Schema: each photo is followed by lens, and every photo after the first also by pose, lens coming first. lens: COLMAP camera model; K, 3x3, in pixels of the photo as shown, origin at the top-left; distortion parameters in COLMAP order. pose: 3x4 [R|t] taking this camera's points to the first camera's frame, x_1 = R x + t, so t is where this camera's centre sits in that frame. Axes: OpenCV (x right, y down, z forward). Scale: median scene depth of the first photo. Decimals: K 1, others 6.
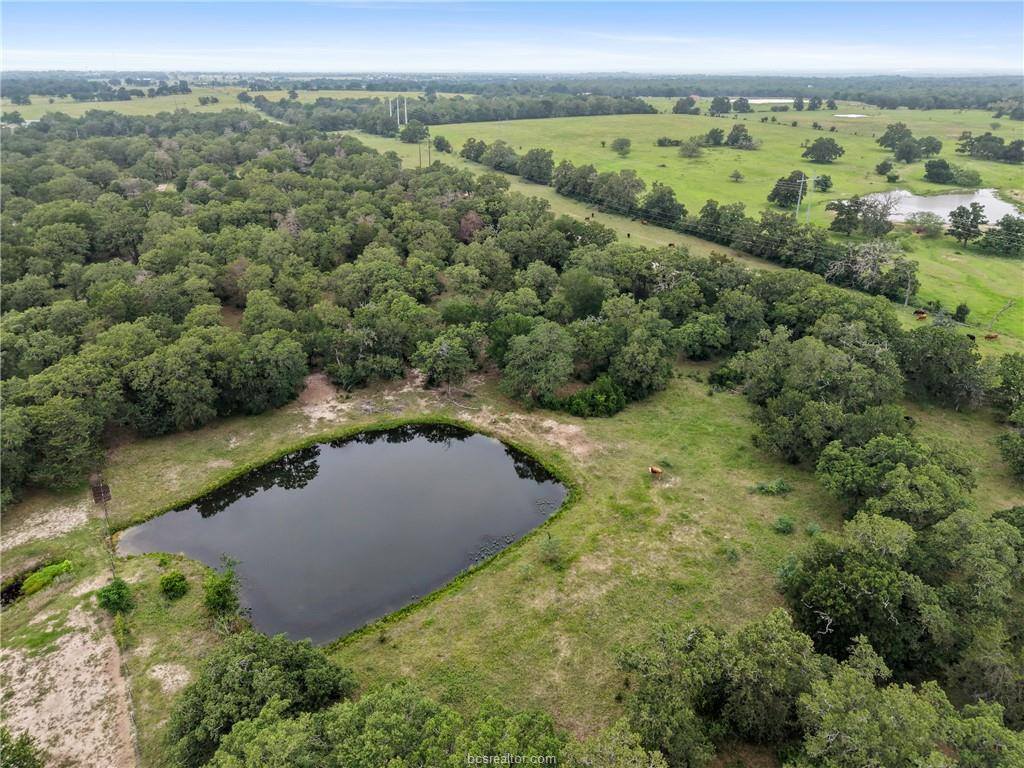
lens RADIAL K [[687.1, 0, 512.0], [0, 687.1, 384.0], [0, 0, 1]] dist [-0.001669, -0.001415]
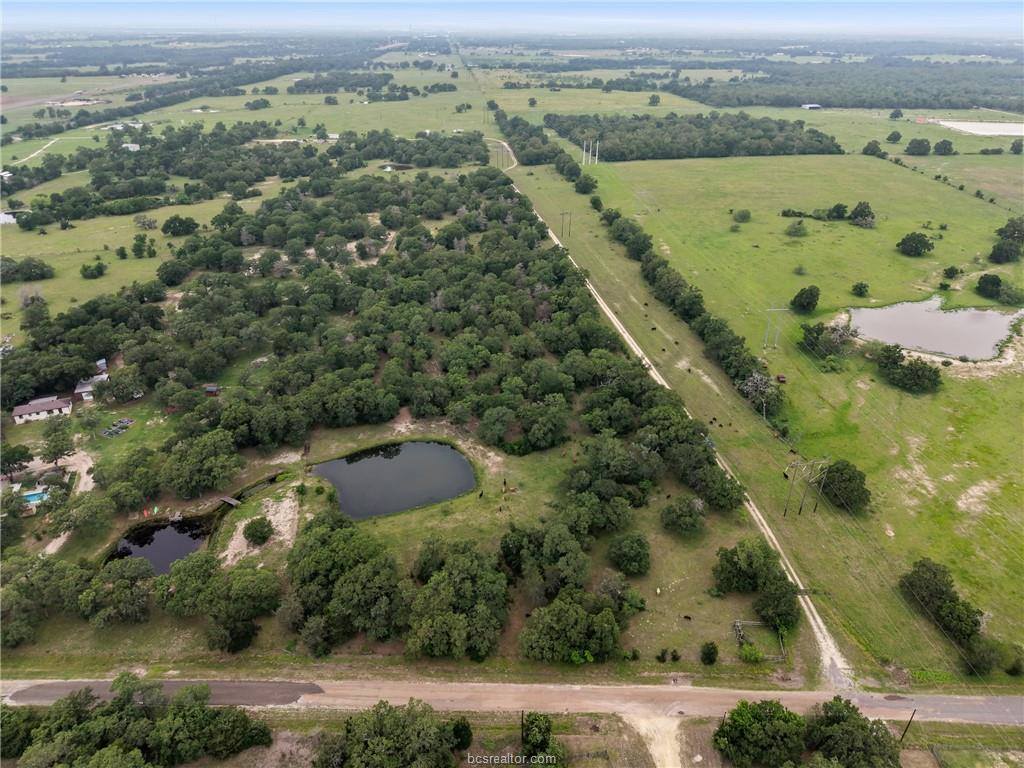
lens RADIAL K [[681.2, 0, 512.0], [0, 681.2, 384.0], [0, 0, 1]] dist [0.022814, -0.021874]
pose [[0.935532, 0.166940, -0.311306, 0.814604], [-0.149494, 0.985580, 0.079267, -0.371009], [0.320050, -0.027618, 0.946998, -1.088703]]
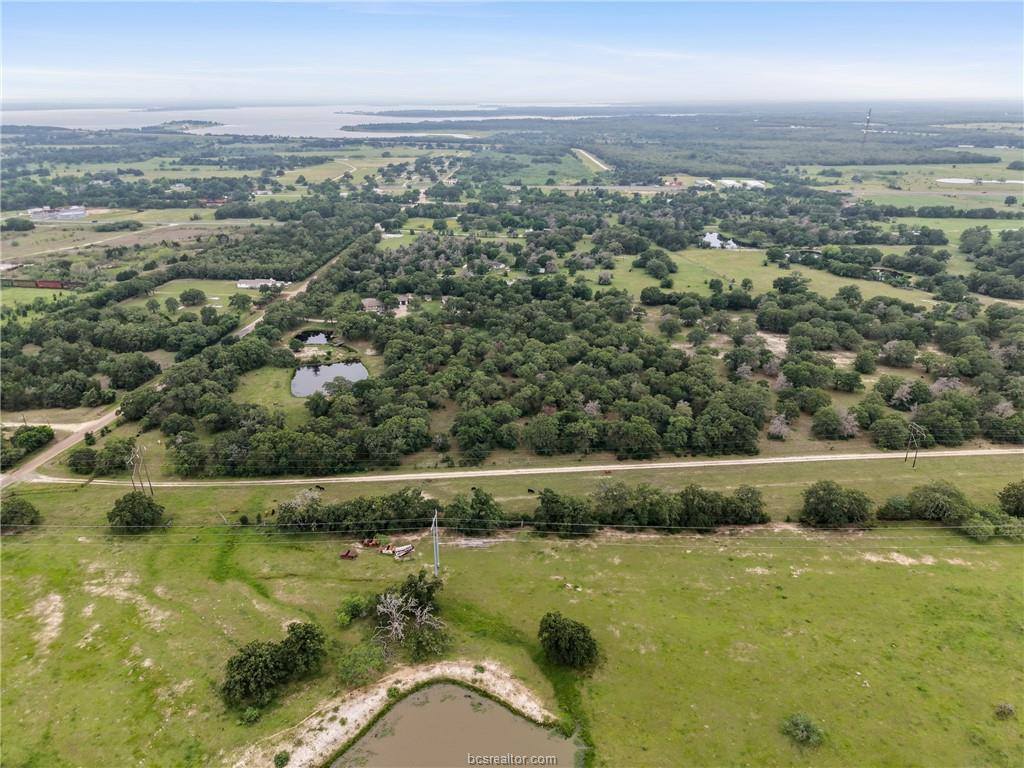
lens RADIAL K [[681.2, 0, 512.0], [0, 681.2, 384.0], [0, 0, 1]] dist [0.022814, -0.021874]
pose [[-0.466405, 0.345701, -0.814222, 2.310197], [-0.369037, 0.760495, 0.534283, -2.098046], [0.803914, 0.549671, -0.227122, 2.527717]]
